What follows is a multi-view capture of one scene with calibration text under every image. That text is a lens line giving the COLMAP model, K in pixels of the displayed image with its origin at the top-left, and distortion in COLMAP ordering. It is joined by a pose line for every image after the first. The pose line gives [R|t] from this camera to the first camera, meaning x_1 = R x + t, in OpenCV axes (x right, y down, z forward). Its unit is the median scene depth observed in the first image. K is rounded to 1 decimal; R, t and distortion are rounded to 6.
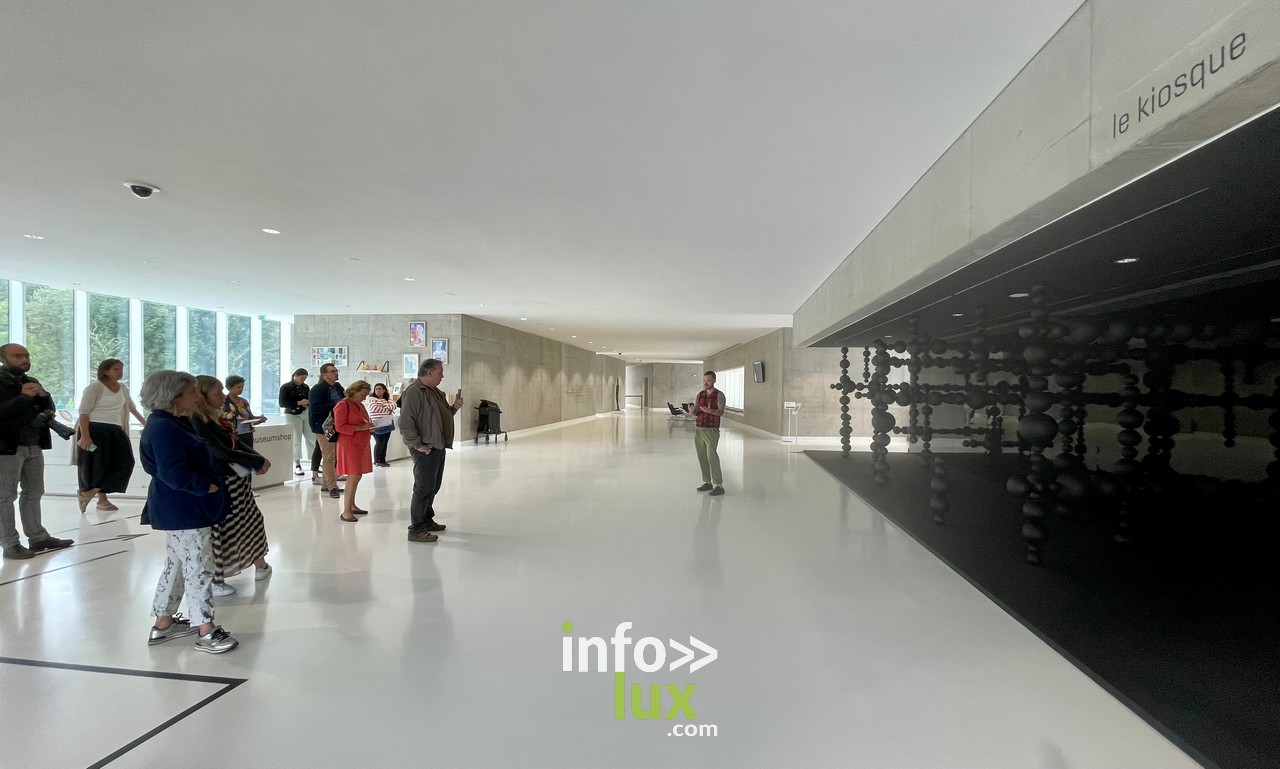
lens RADIAL K [[541.4, 0, 643.9], [0, 541.4, 391.4], [0, 0, 1]] dist [-0.000206, 0.000097]
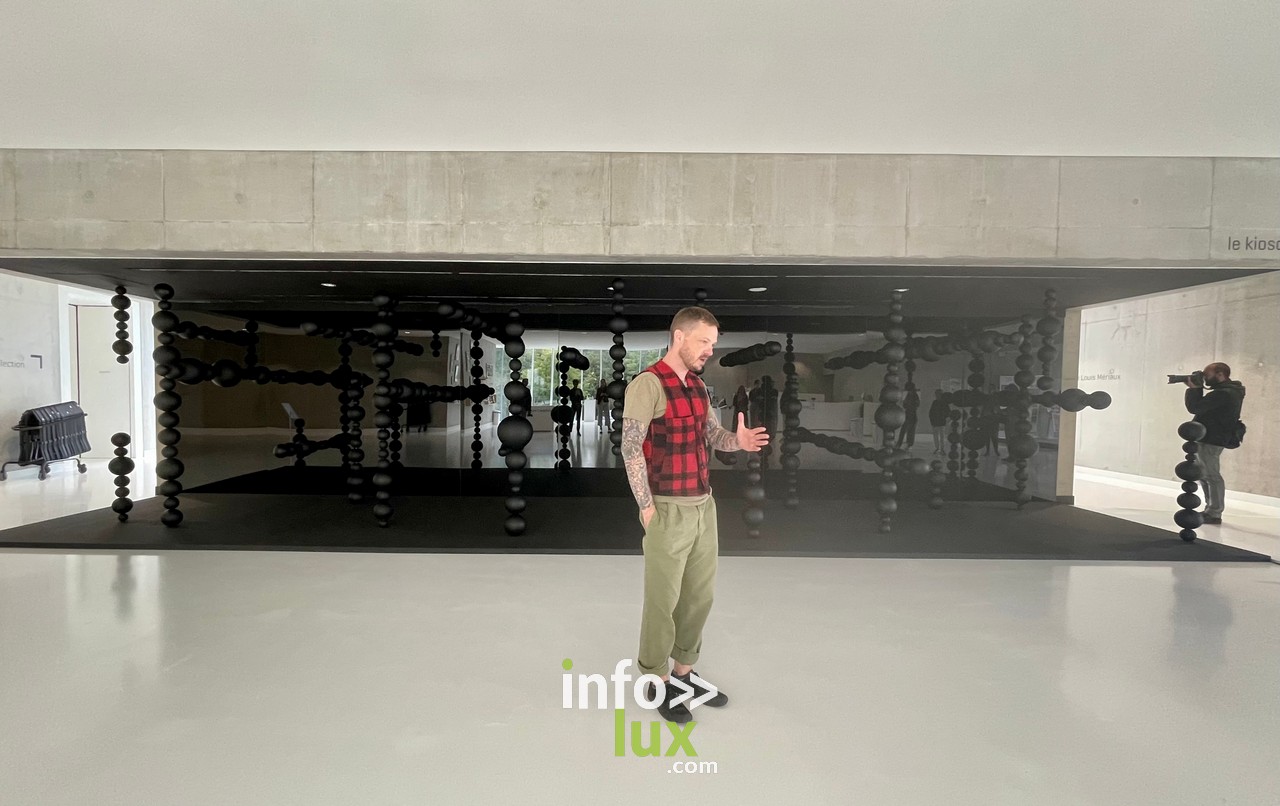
lens RADIAL K [[572.3, 0, 618.9], [0, 572.3, 415.1], [0, 0, 1]] dist [-0.006060, 0.003838]
pose [[-0.135597, -0.043898, 0.989791, -0.237117], [-0.005938, 0.999036, 0.043495, 0.007240], [-0.990746, 0.000021, -0.135727, 0.977090]]
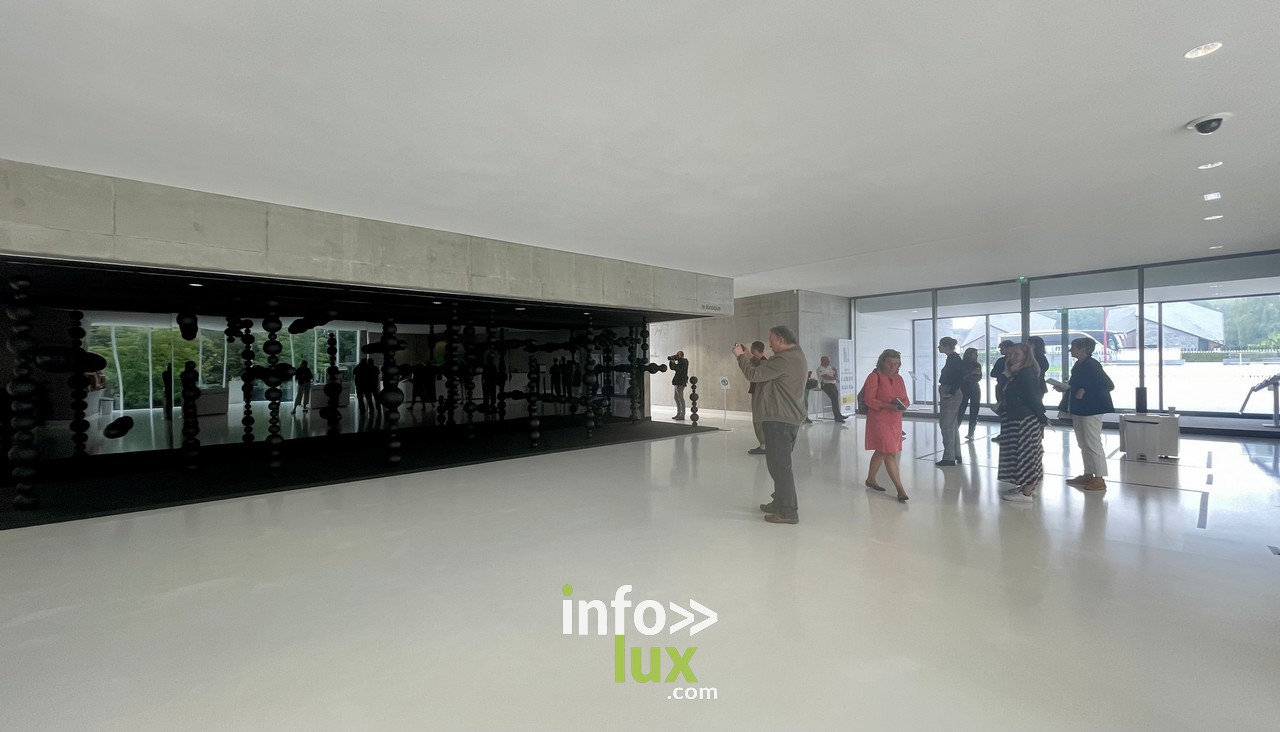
lens RADIAL K [[523.1, 0, 645.3], [0, 523.1, 366.7], [0, 0, 1]] dist [0.000258, 0.000240]
pose [[-0.767424, 0.007531, 0.641095, -0.499233], [0.013232, 0.999904, 0.004093, 0.005504], [-0.641003, 0.011624, -0.767450, 1.428974]]
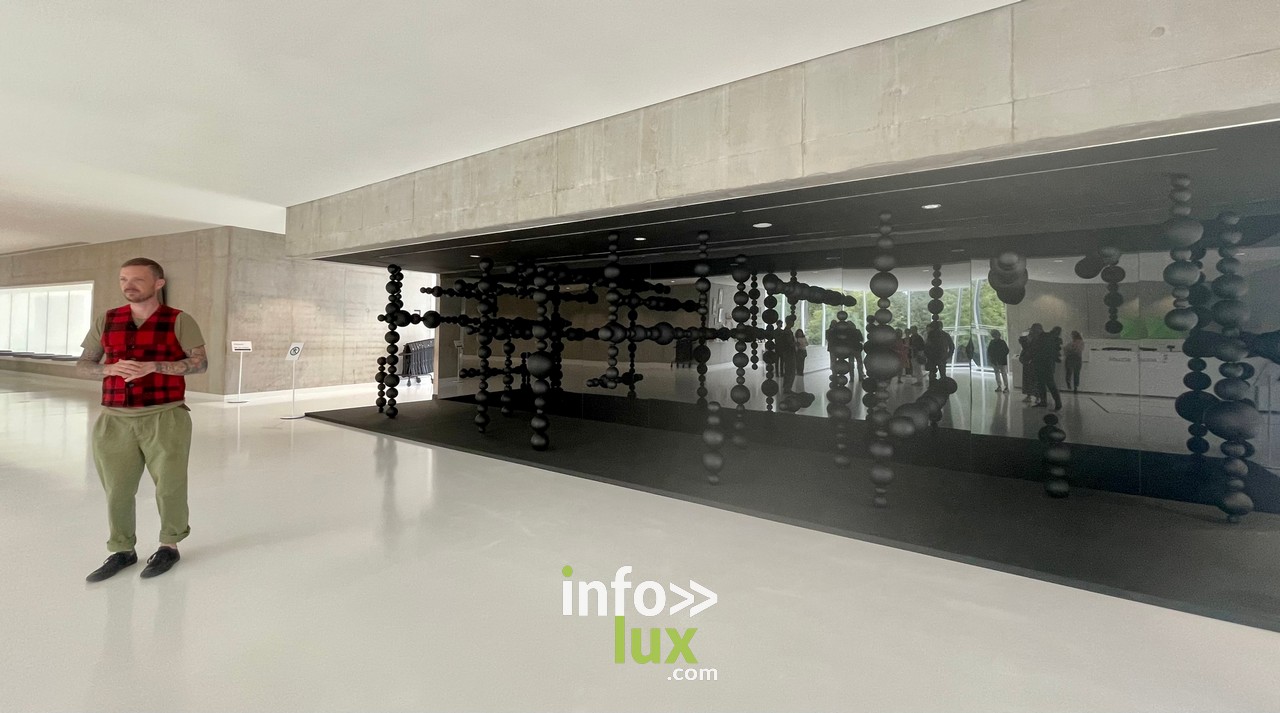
lens RADIAL K [[547.3, 0, 636.6], [0, 547.3, 321.0], [0, 0, 1]] dist [0.004352, -0.000068]
pose [[0.465413, 0.018684, 0.884896, -0.191118], [-0.006924, 0.999823, -0.017469, 0.007282], [-0.885066, 0.002003, 0.465460, 0.521019]]
